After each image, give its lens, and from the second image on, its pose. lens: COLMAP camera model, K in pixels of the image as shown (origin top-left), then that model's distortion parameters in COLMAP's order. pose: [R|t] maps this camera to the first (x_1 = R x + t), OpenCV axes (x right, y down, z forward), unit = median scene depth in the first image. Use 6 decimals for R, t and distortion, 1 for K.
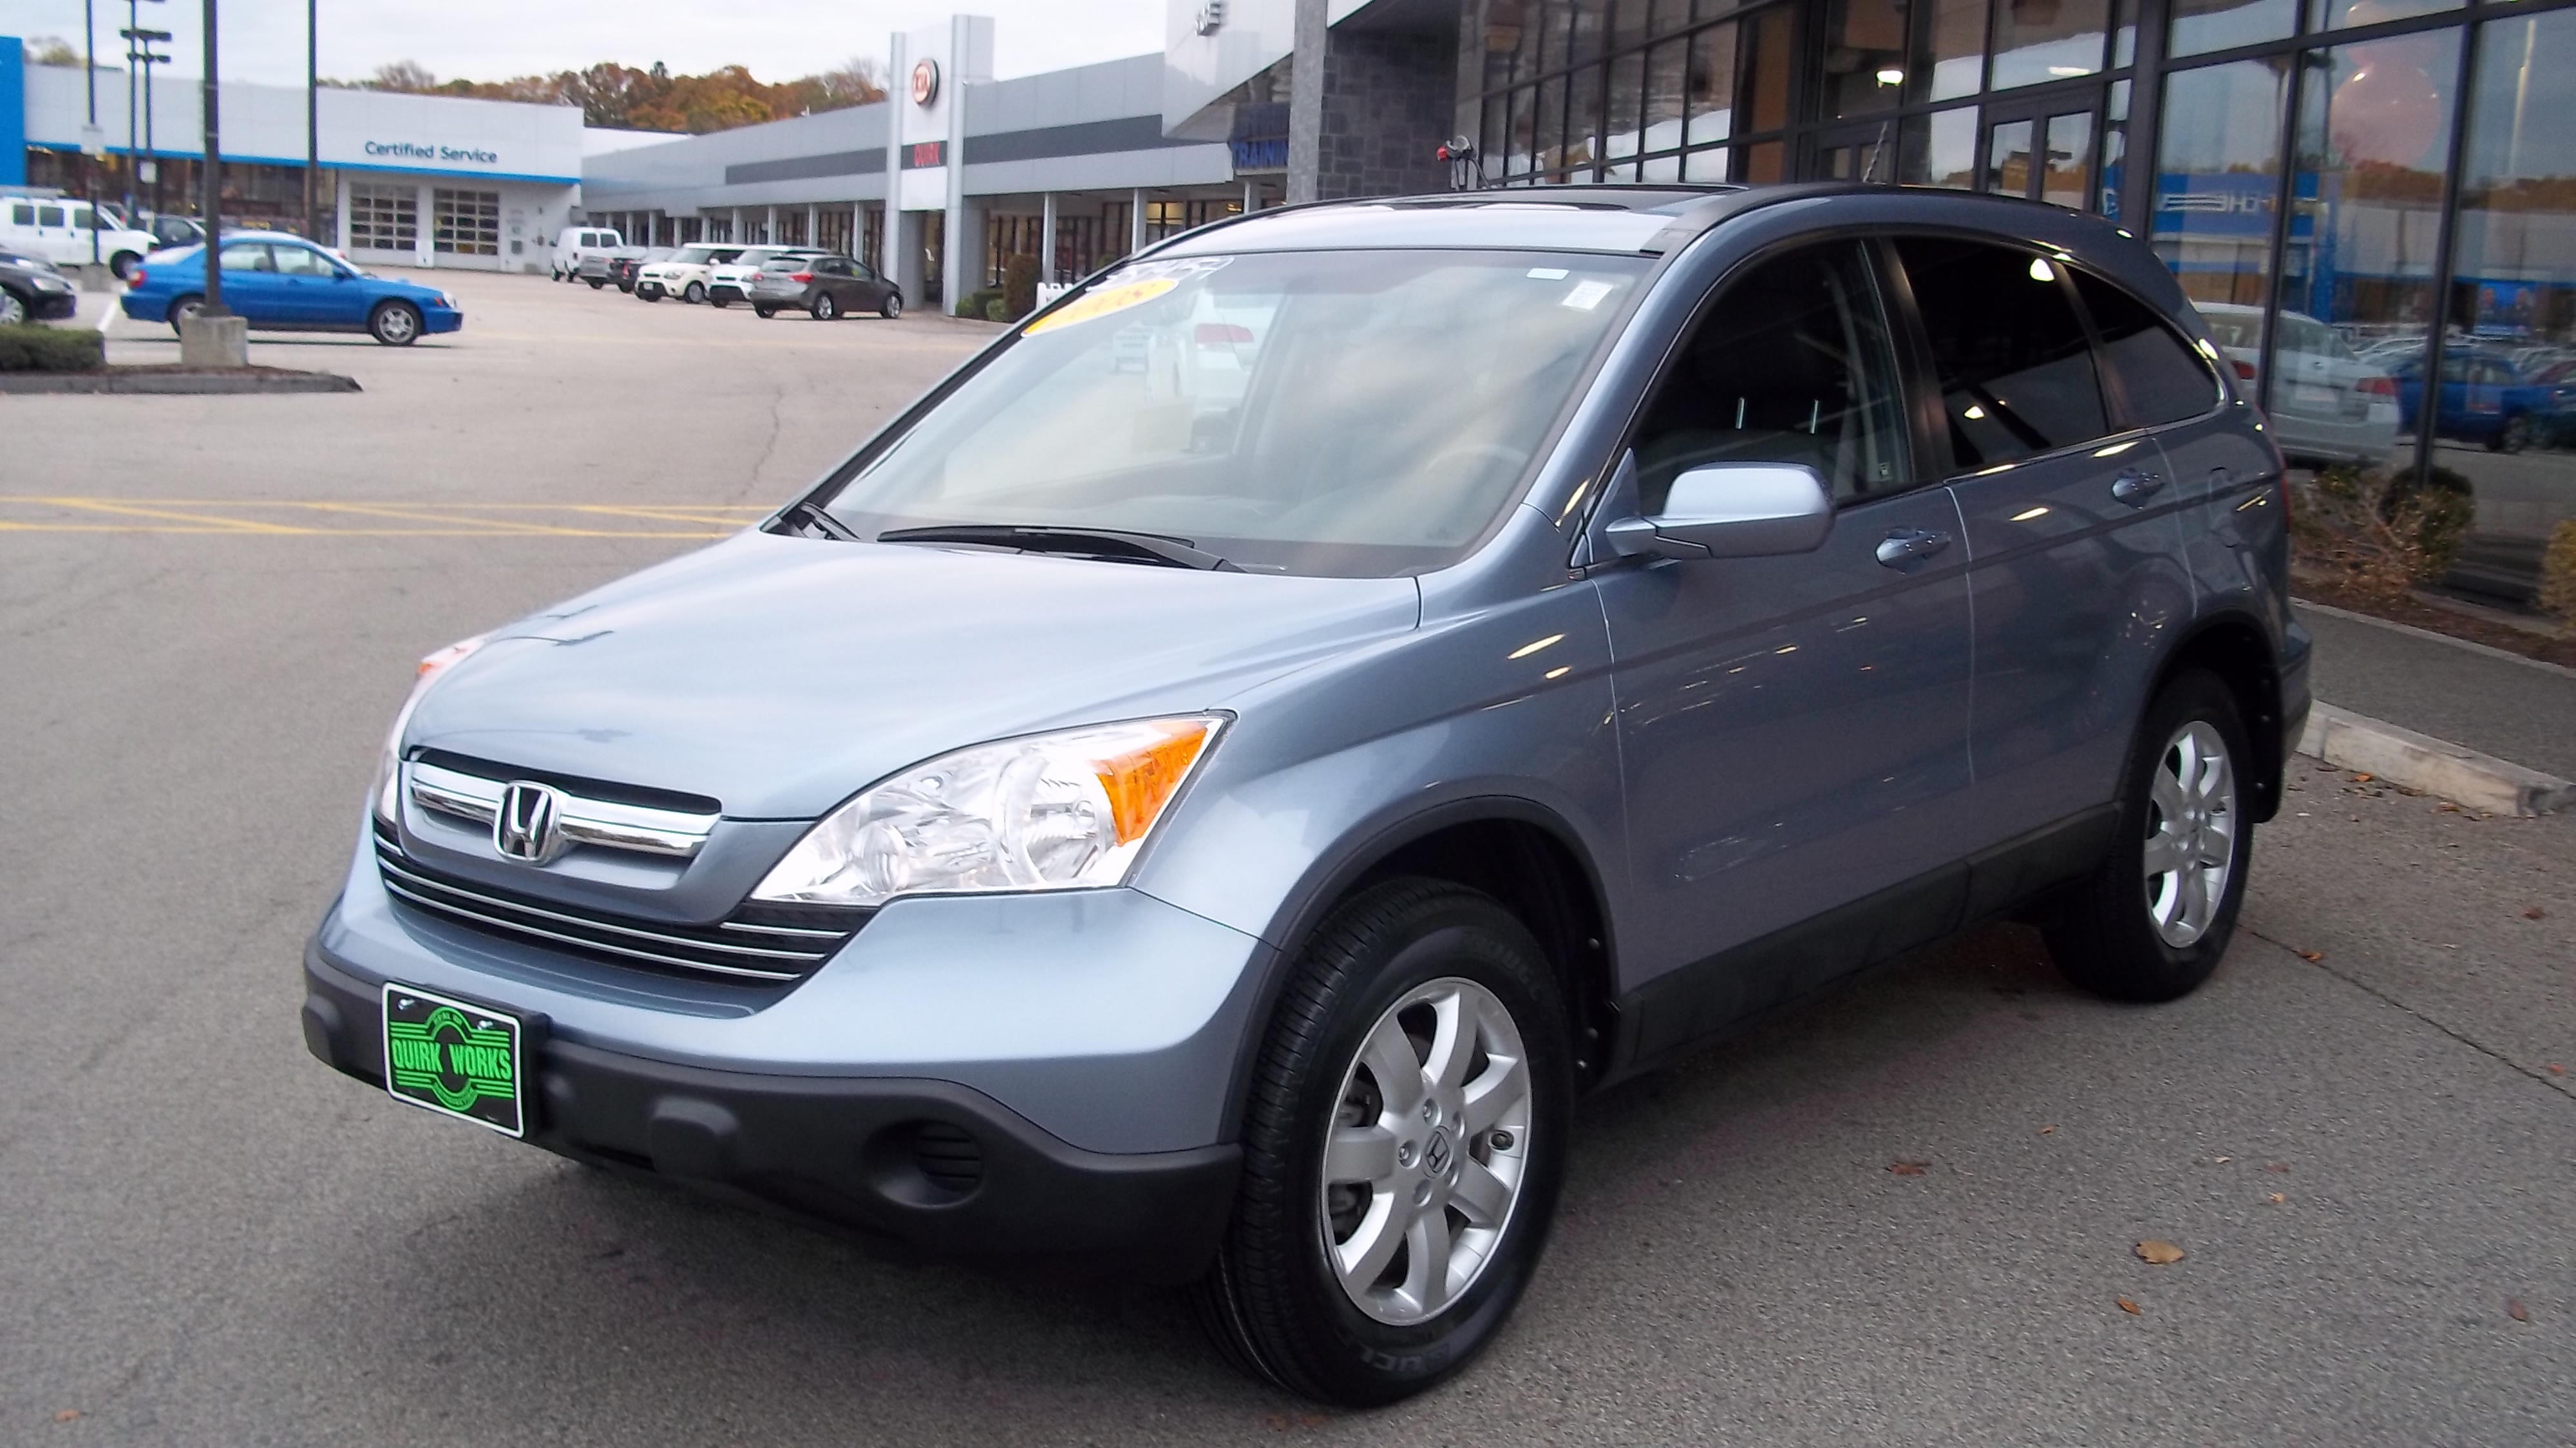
lens RADIAL K [[2807.9, 0, 1288.0], [0, 2807.9, 724.0], [0, 0, 1]] dist [0.007851, 0.031438]
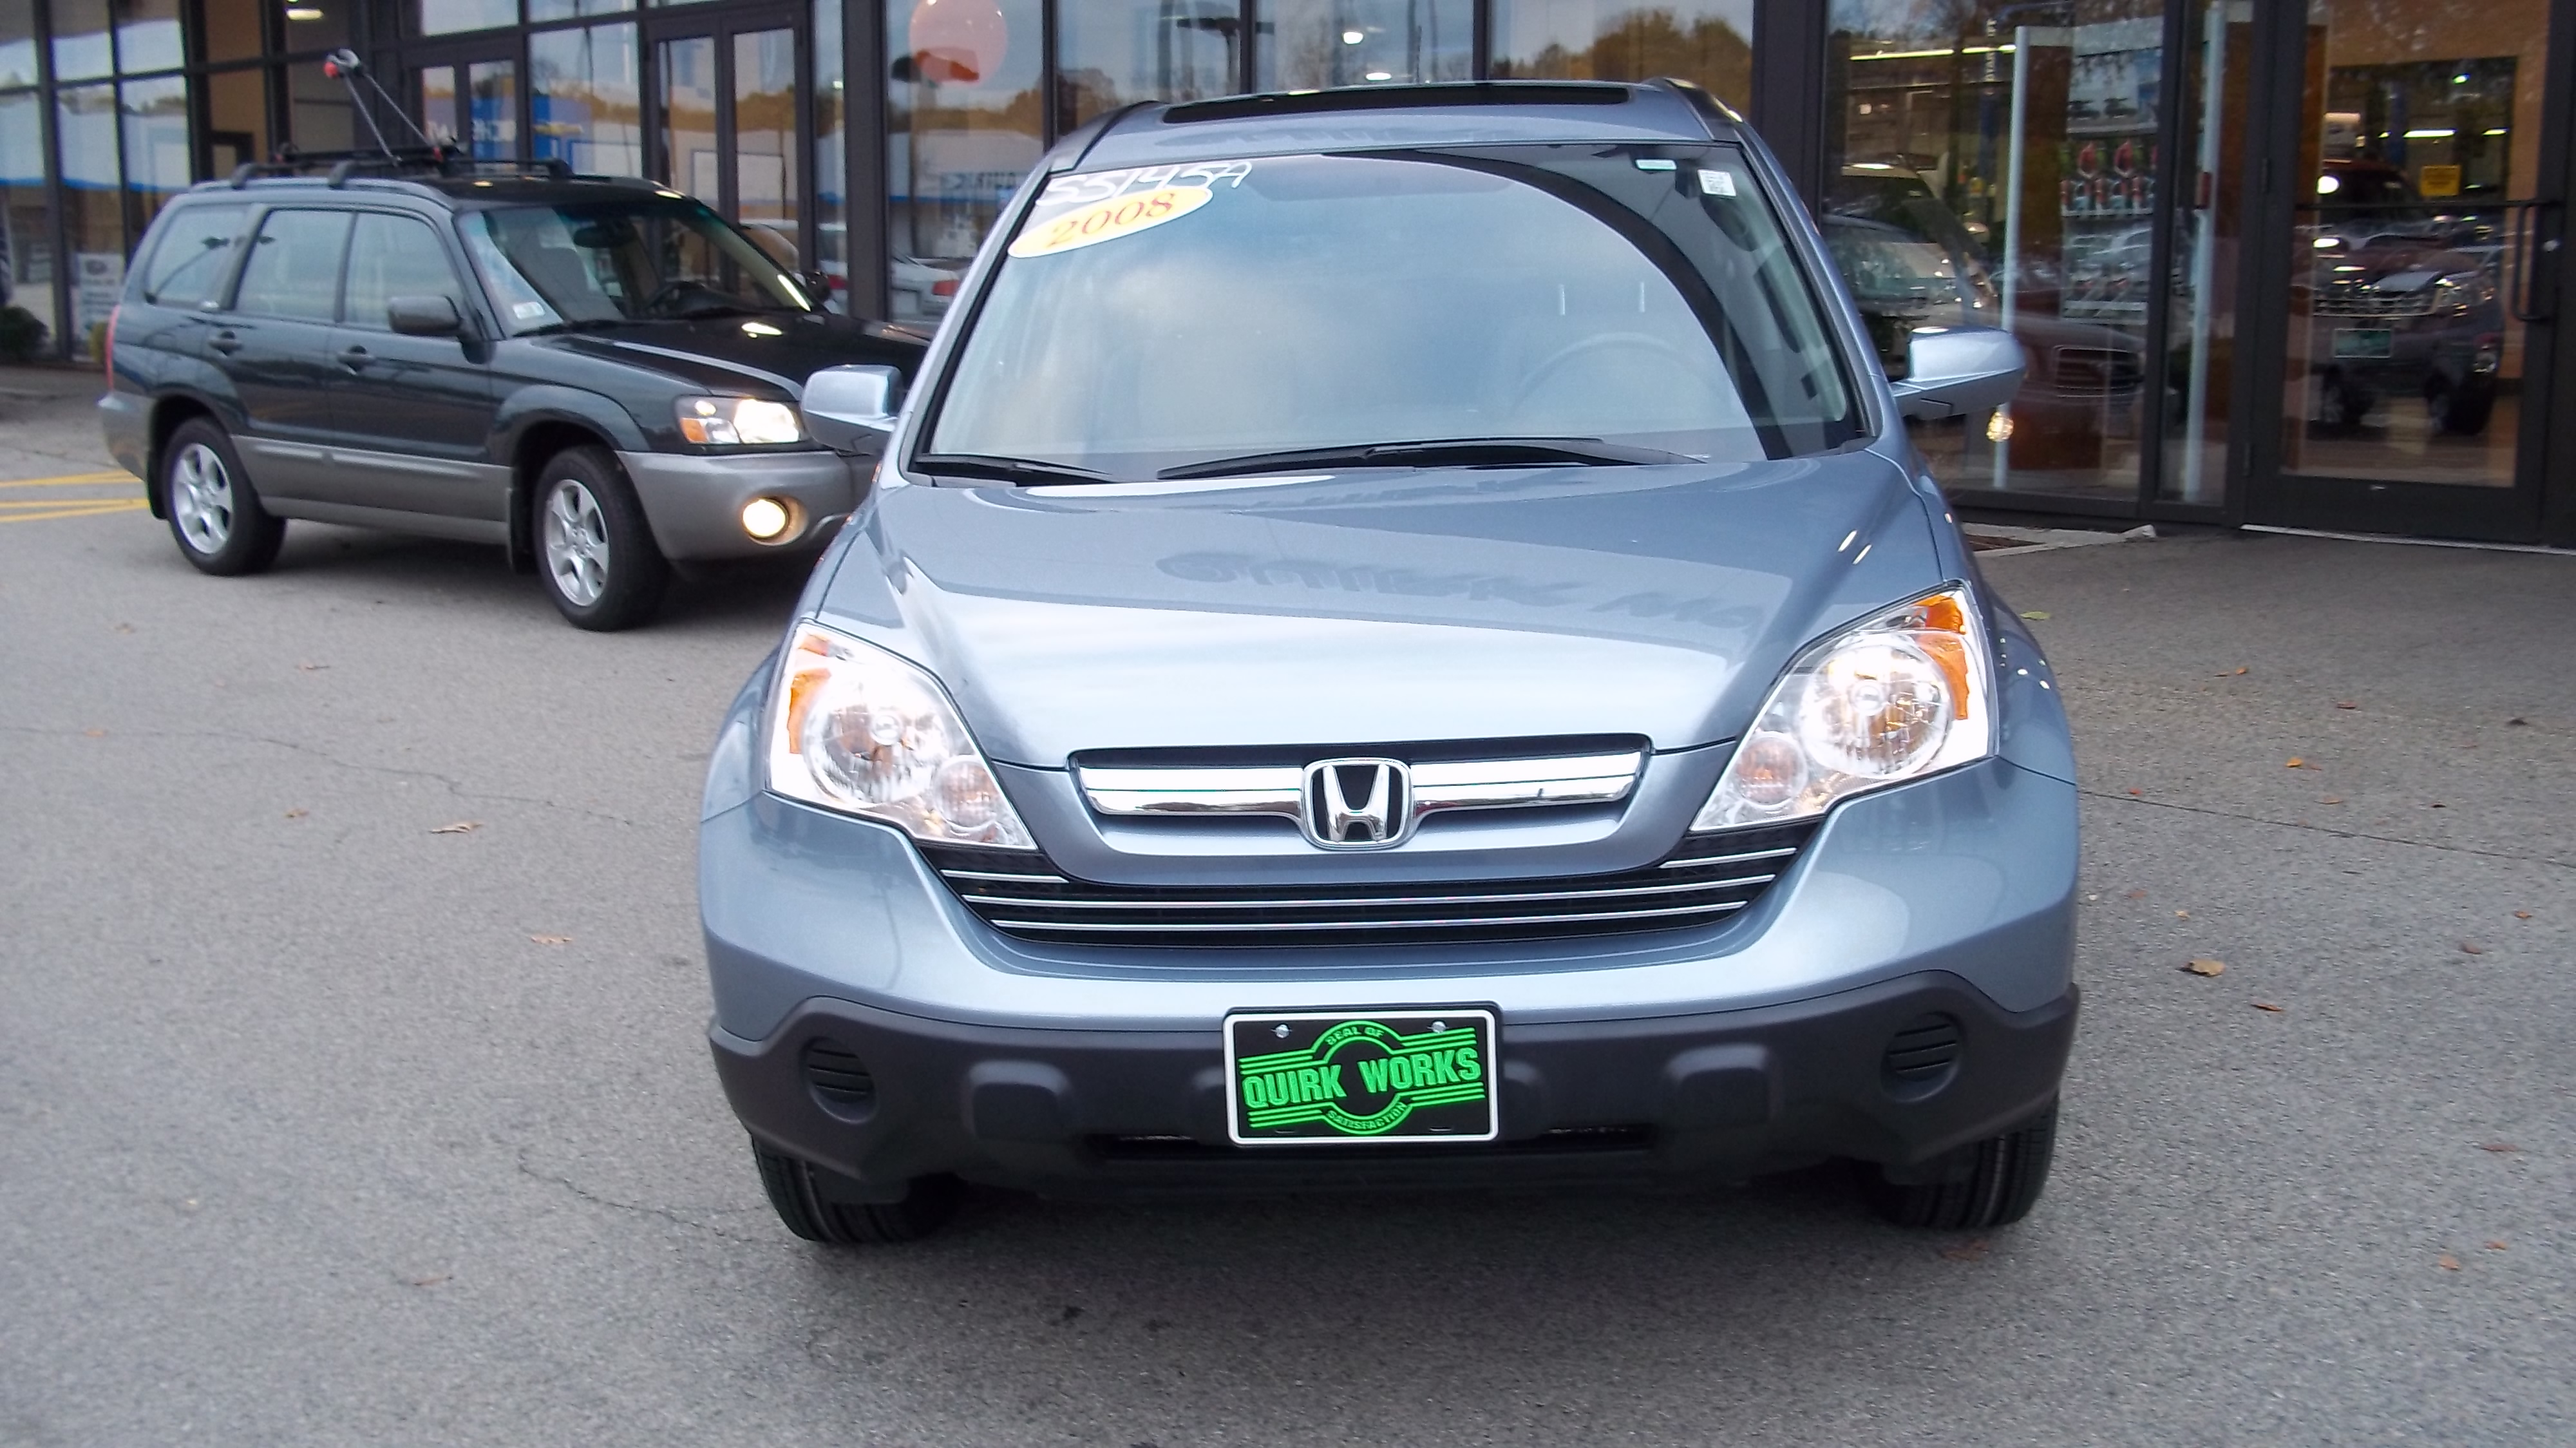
lens RADIAL K [[2807.9, 0, 1288.0], [0, 2807.9, 724.0], [0, 0, 1]] dist [0.007851, 0.031438]
pose [[0.805294, -0.143374, 0.575279, -0.779694], [0.128850, 0.989450, 0.066228, -0.050331], [-0.578705, 0.020792, 0.815272, 0.282976]]
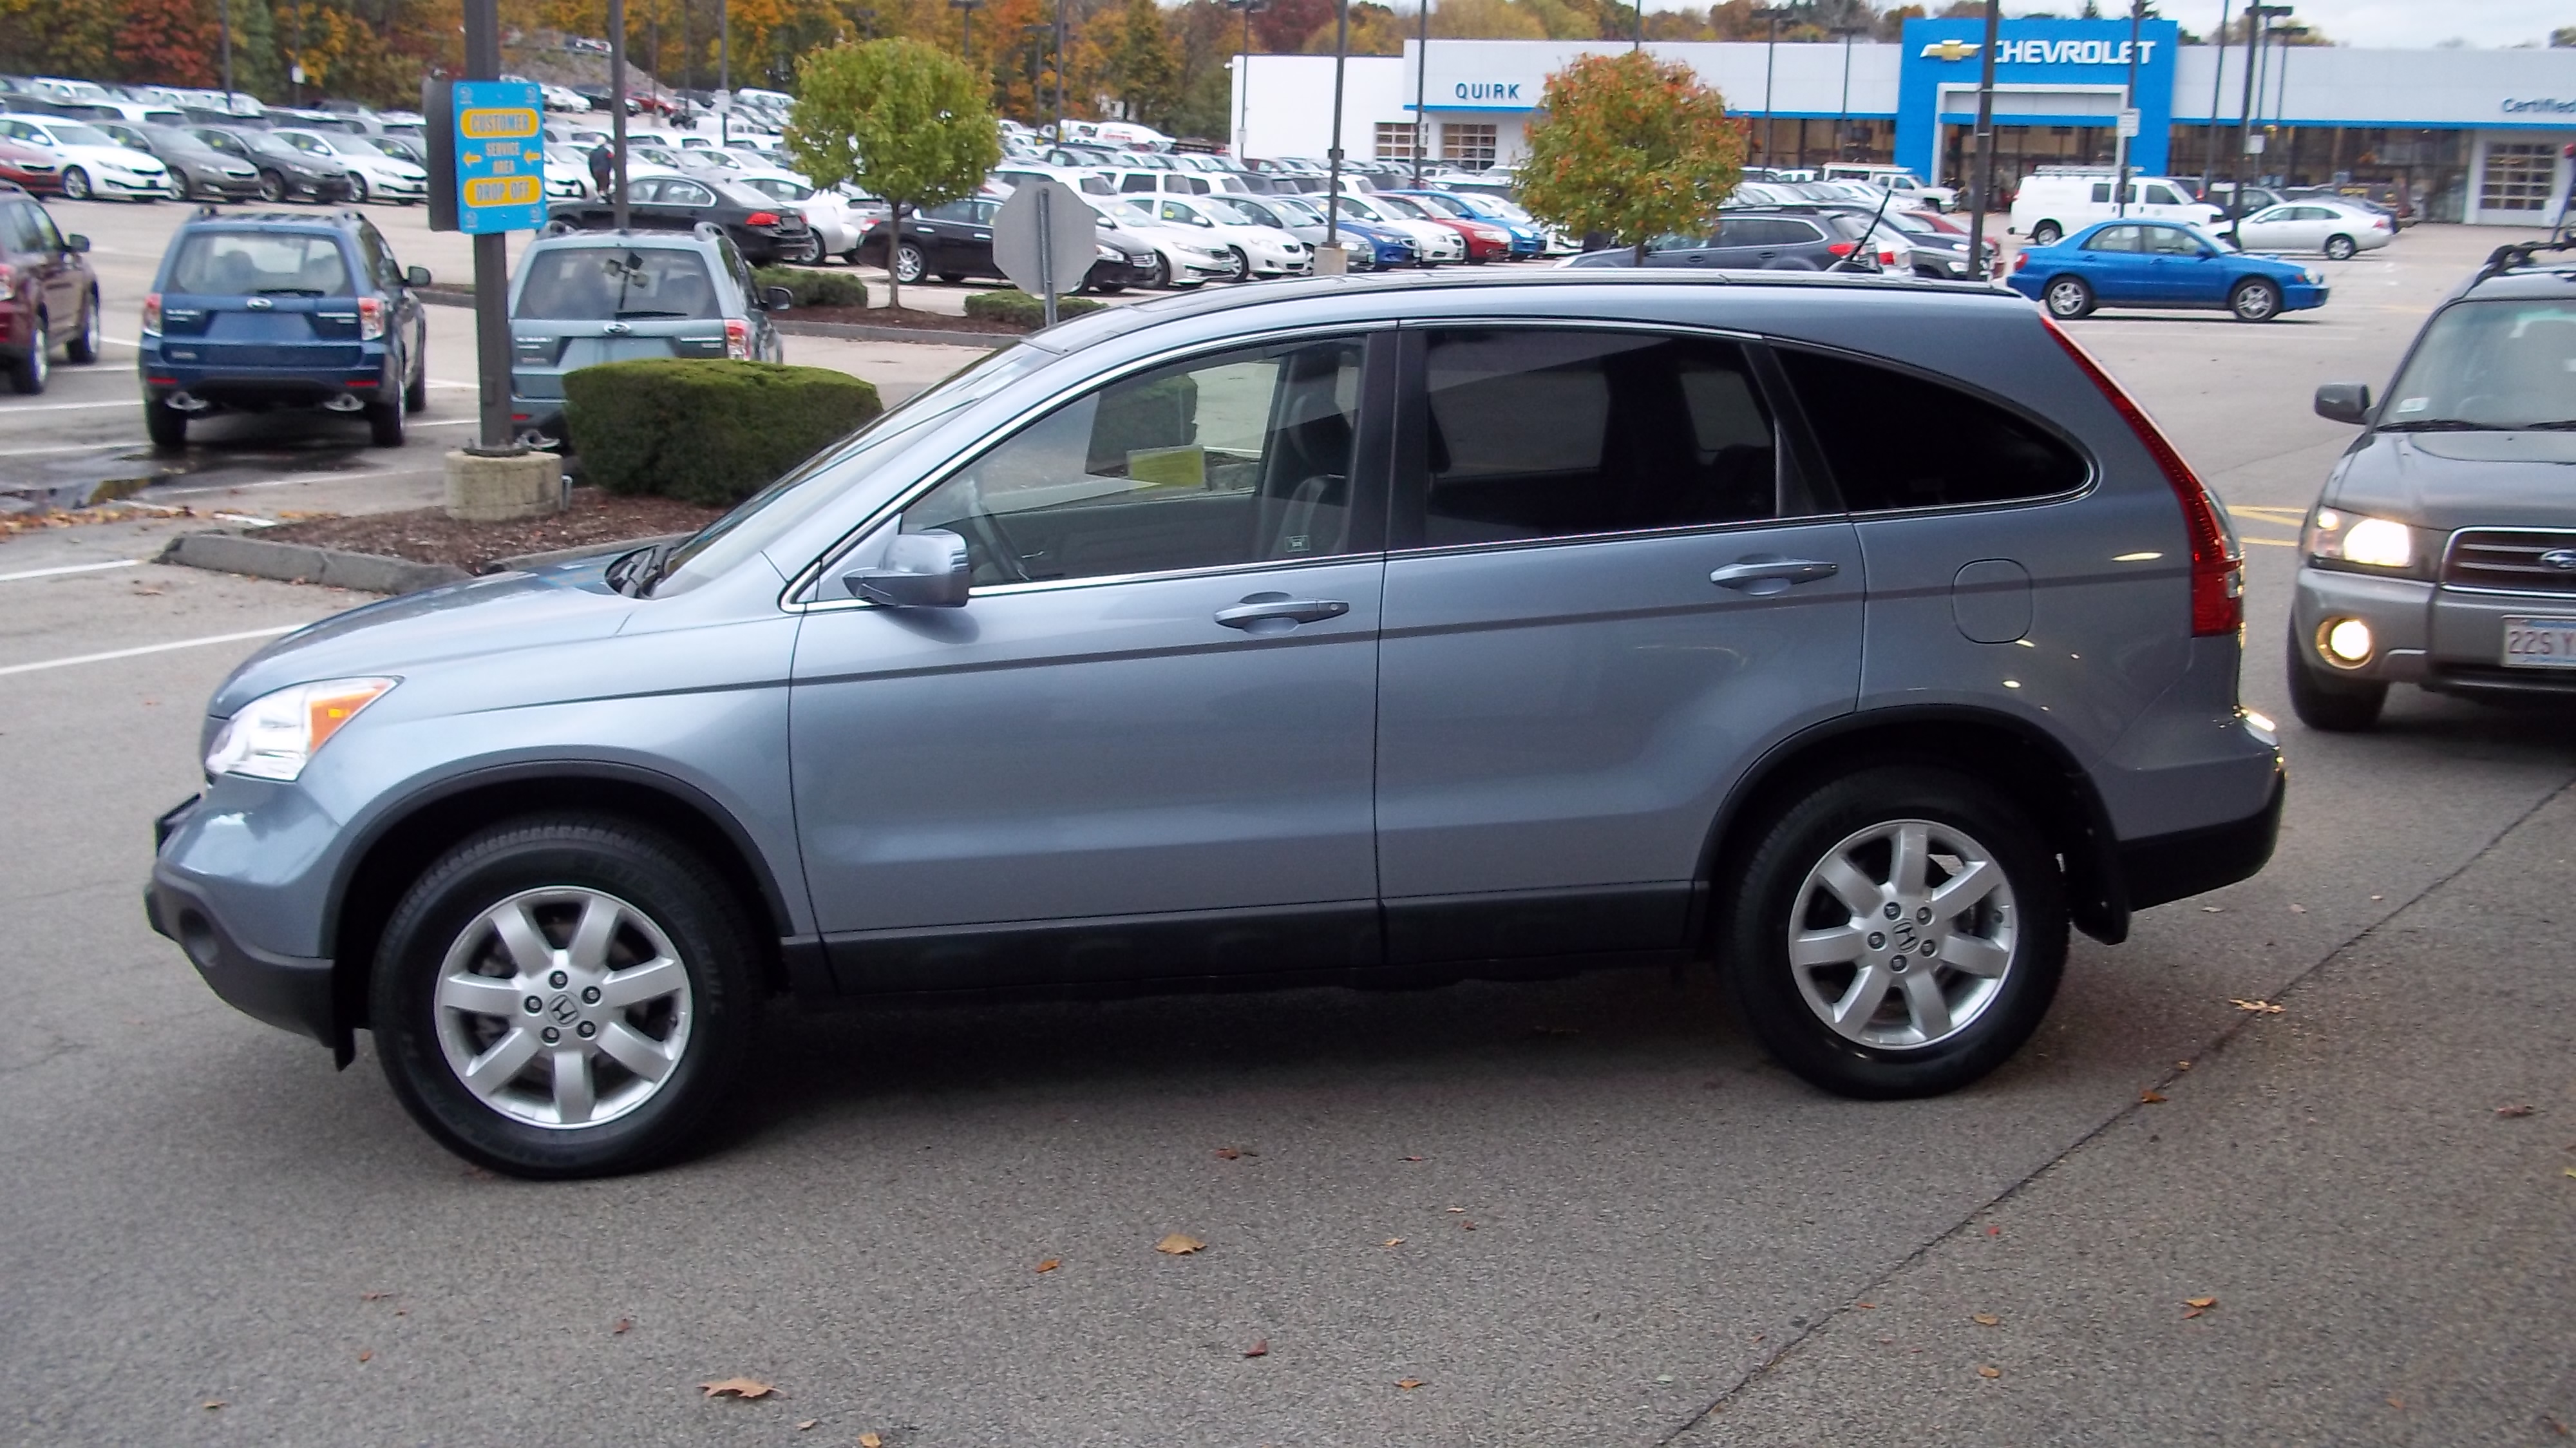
lens RADIAL K [[2807.9, 0, 1288.0], [0, 2807.9, 724.0], [0, 0, 1]] dist [0.007851, 0.031438]
pose [[0.698491, 0.105748, -0.707762, 1.329249], [-0.093484, 0.994030, 0.056260, -0.106126], [0.709486, 0.026868, 0.704207, 0.269517]]
